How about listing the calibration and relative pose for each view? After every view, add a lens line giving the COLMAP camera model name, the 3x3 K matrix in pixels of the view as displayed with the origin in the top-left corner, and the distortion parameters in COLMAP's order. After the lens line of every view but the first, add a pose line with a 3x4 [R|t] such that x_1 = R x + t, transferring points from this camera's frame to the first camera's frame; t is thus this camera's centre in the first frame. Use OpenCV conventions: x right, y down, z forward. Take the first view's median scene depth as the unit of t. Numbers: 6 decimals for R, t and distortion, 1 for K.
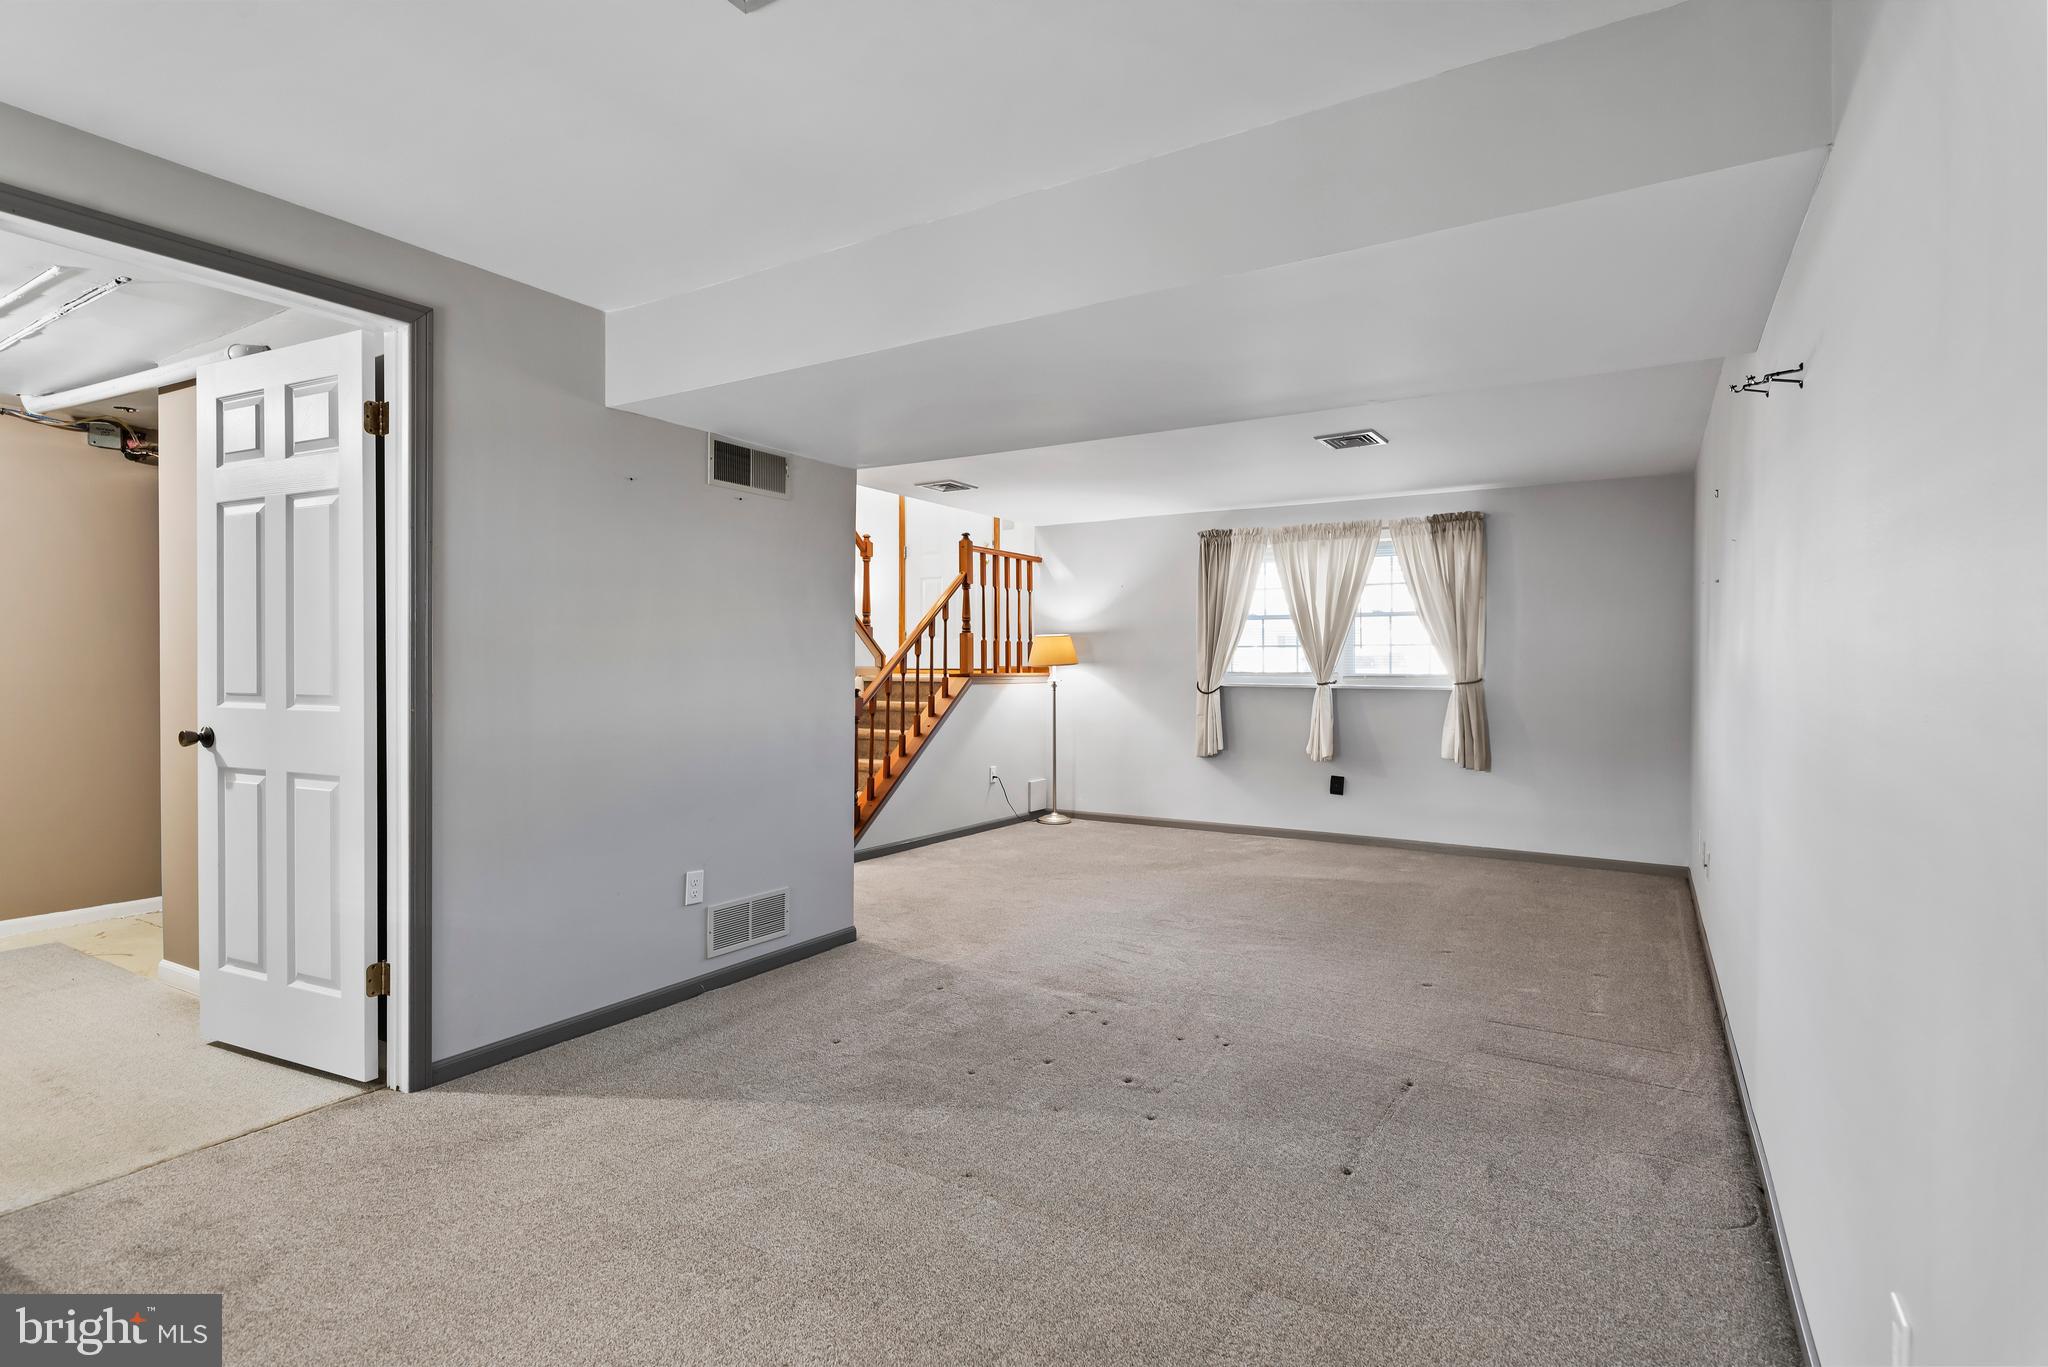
lens RADIAL K [[989.8, 0, 1019.7], [0, 989.8, 677.3], [0, 0, 1]] dist [-0.014364, -0.004492]
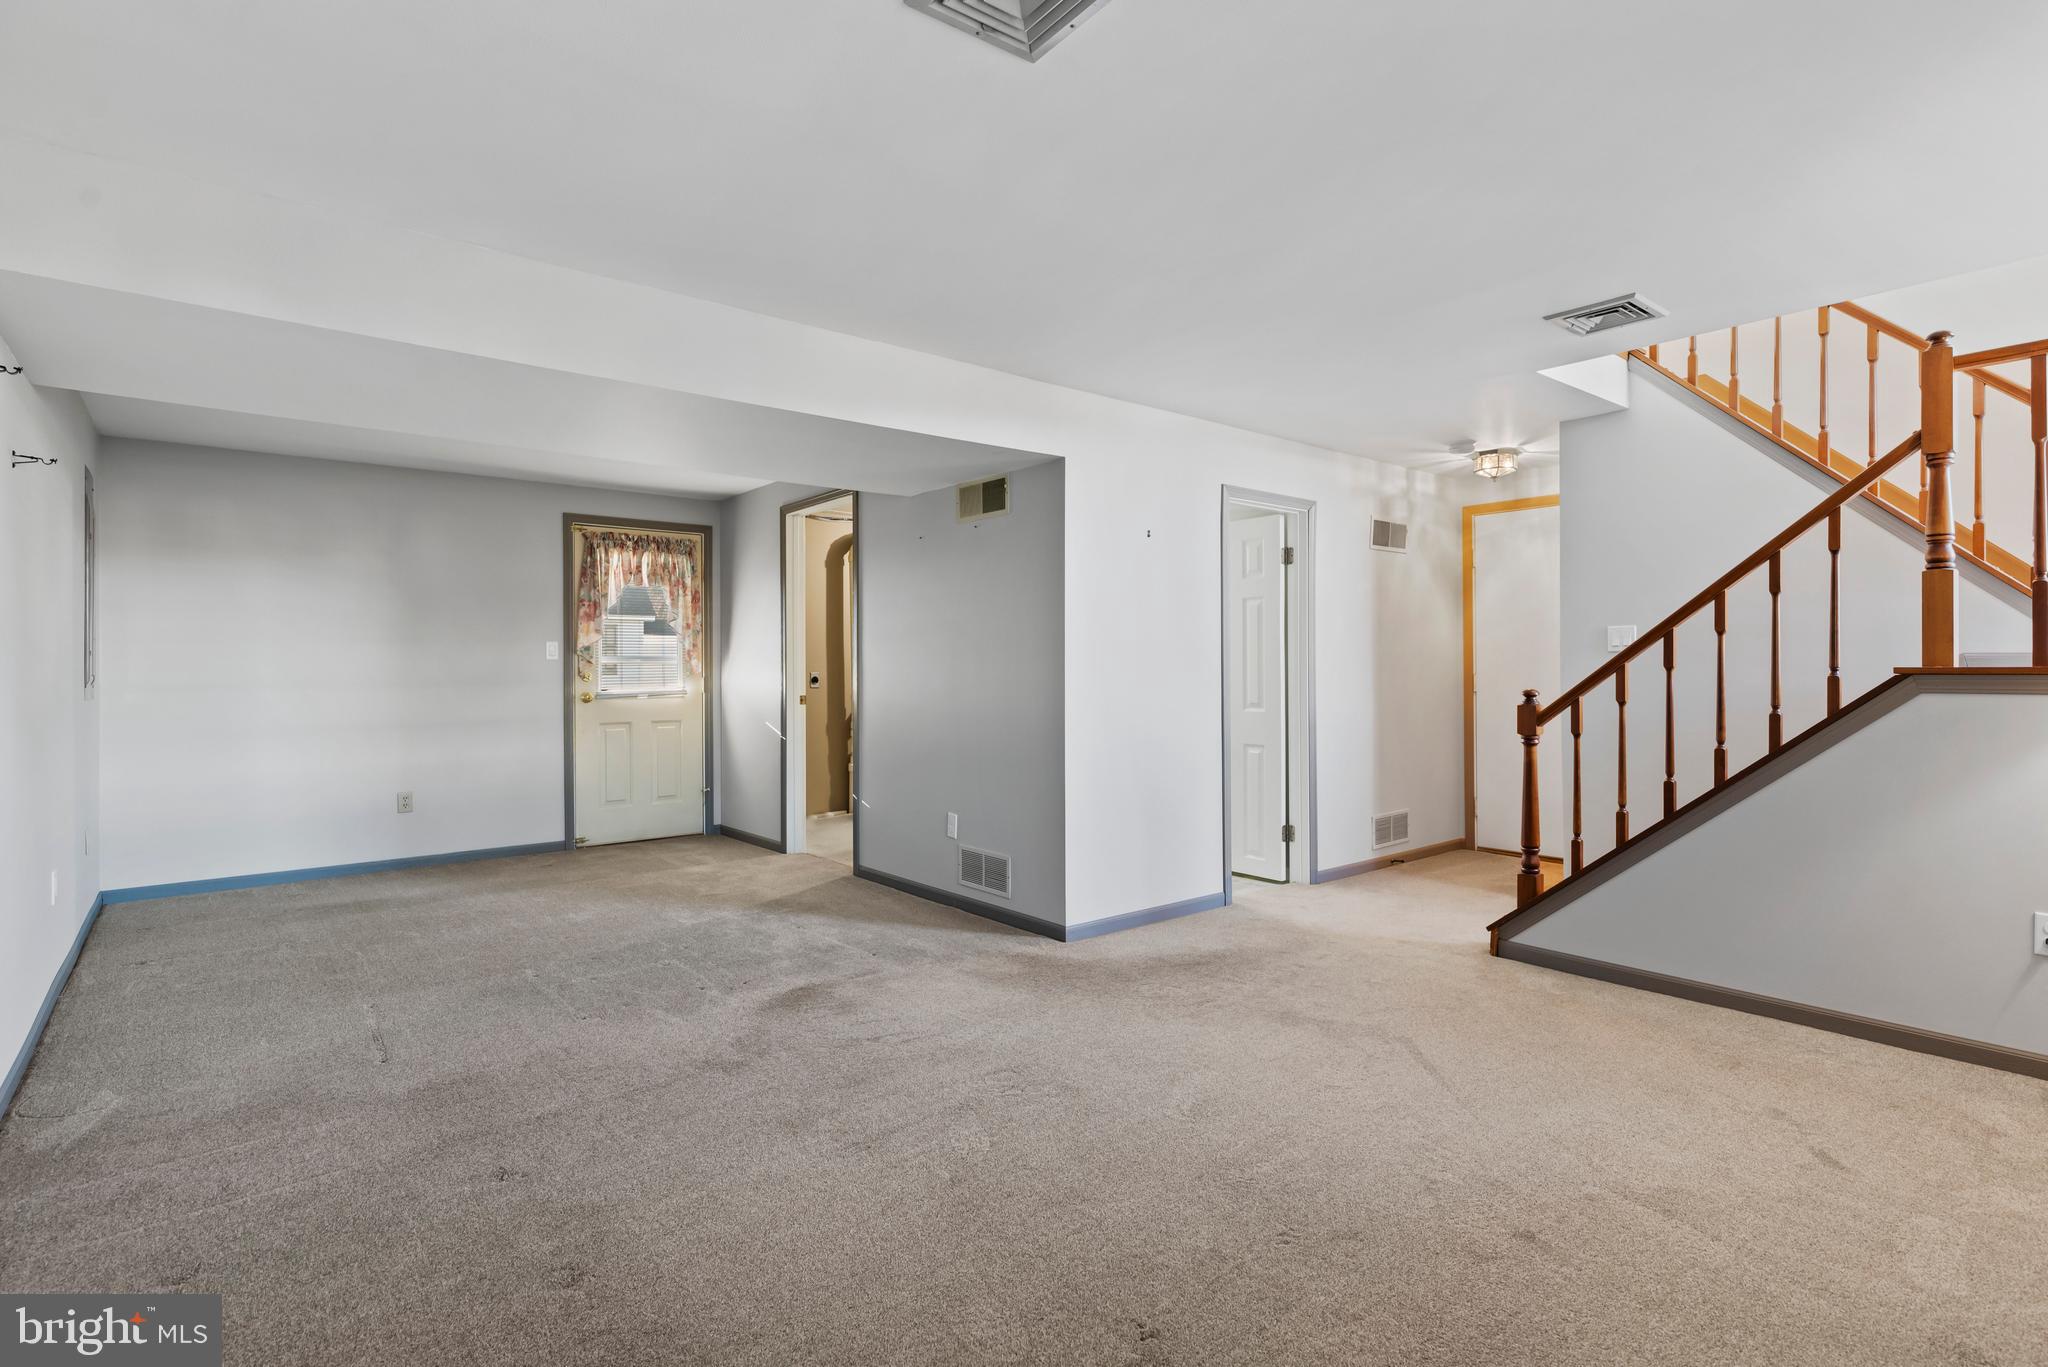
lens RADIAL K [[989.8, 0, 1022.4], [0, 989.8, 677.0], [0, 0, 1]] dist [-0.014364, -0.004492]
pose [[-0.321476, 0.019397, -0.946719, 0.475518], [0.002610, 0.999805, 0.019599, -0.009153], [0.946914, 0.003830, -0.321464, 0.788575]]
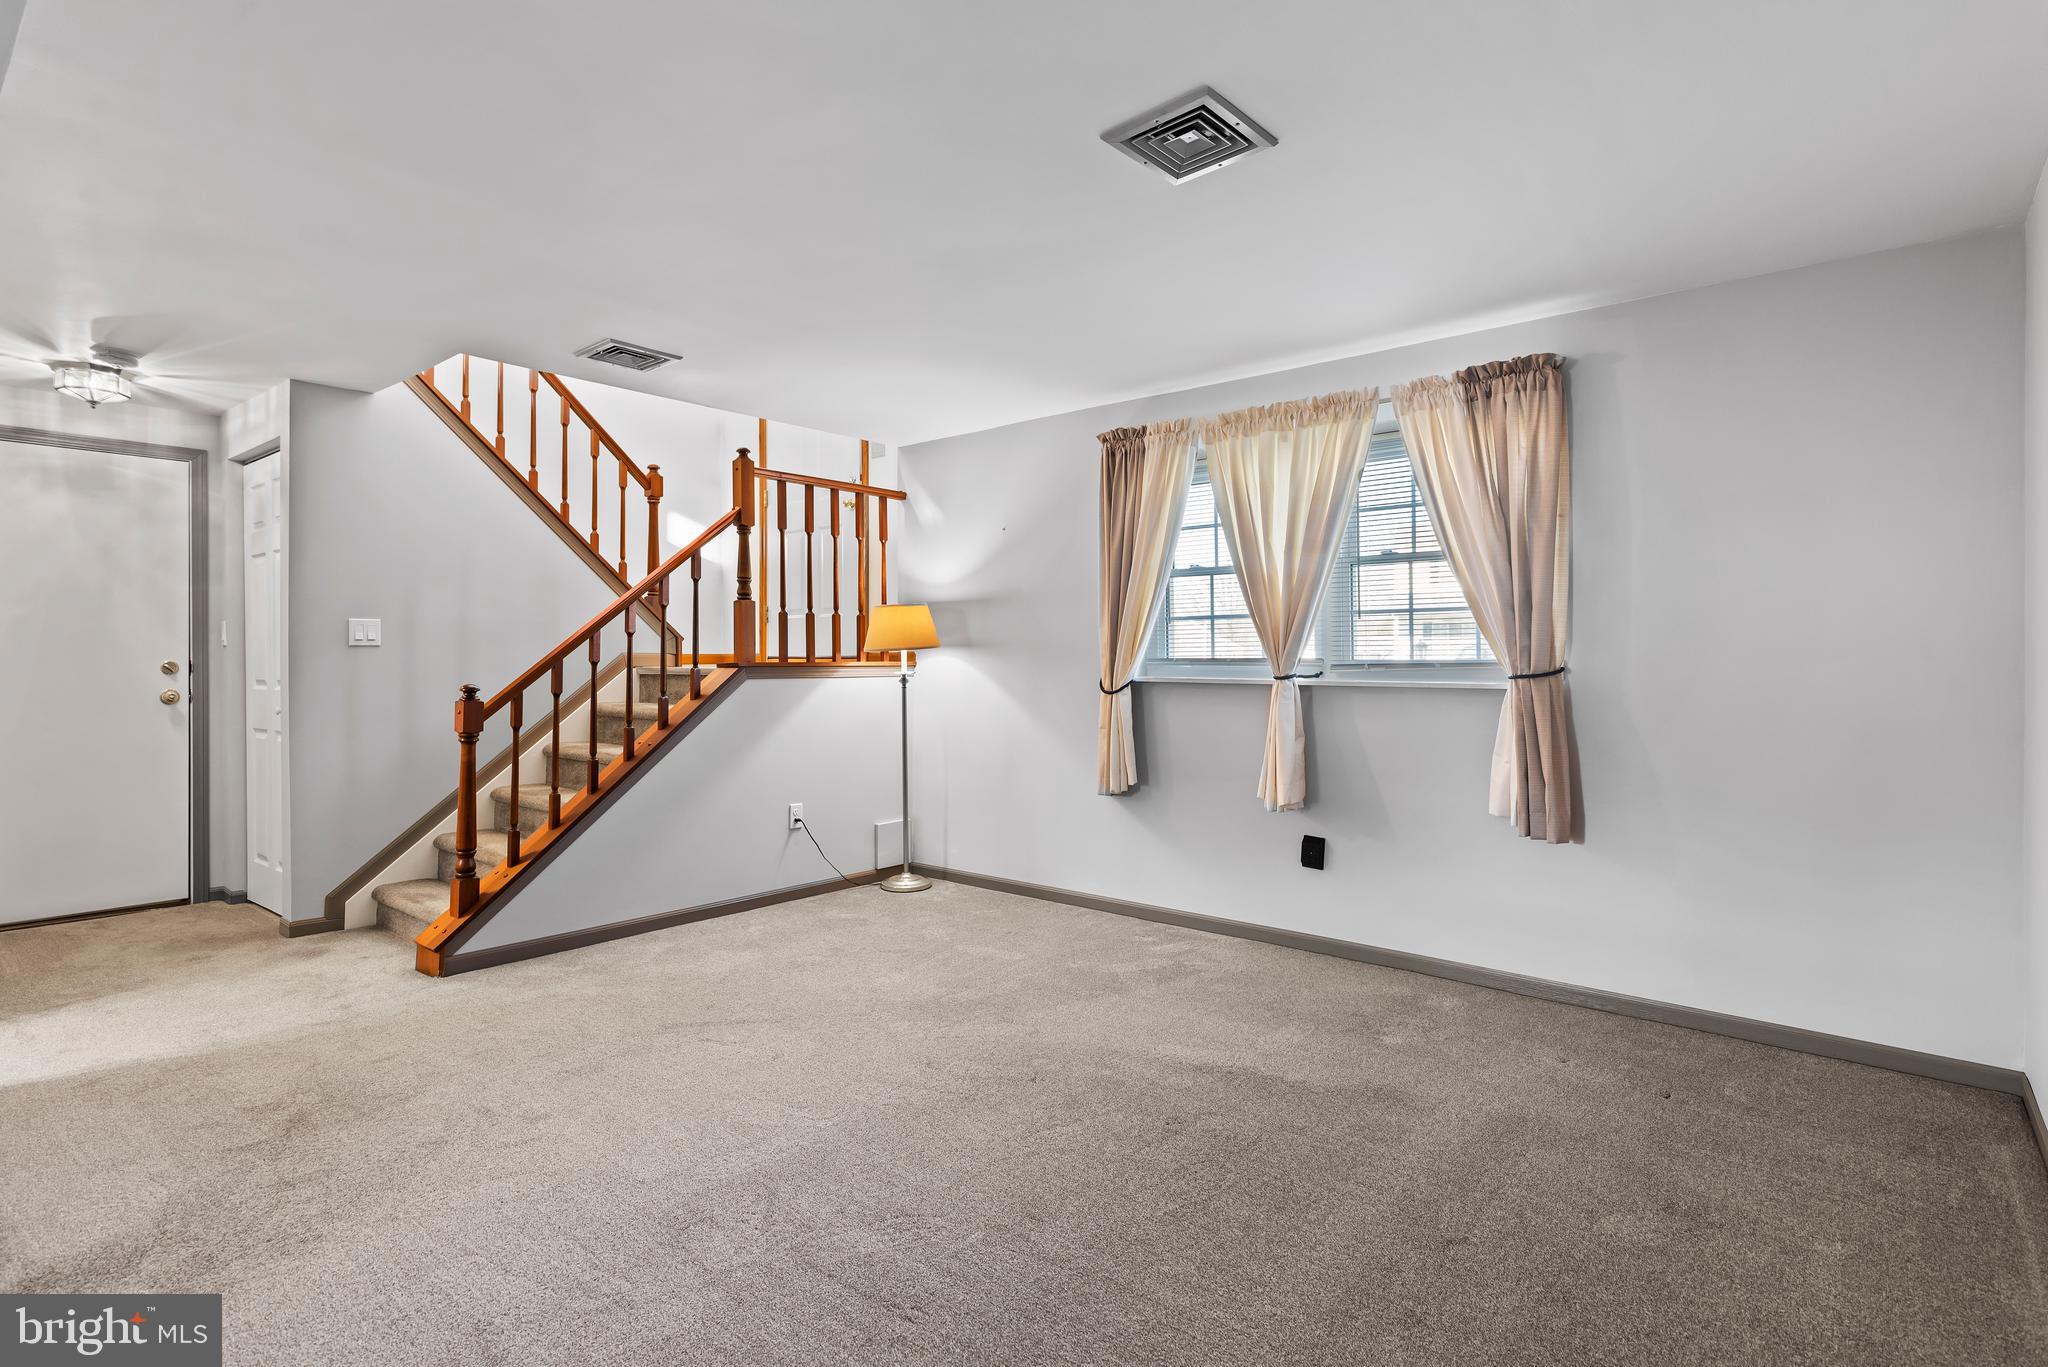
lens RADIAL K [[989.8, 0, 1033.3], [0, 989.8, 655.7], [0, 0, 1]] dist [-0.014364, -0.004492]
pose [[0.990779, -0.004382, -0.135418, 0.231202], [0.002424, 0.999890, -0.014617, 0.001914], [0.135467, 0.014154, 0.990681, 0.390132]]
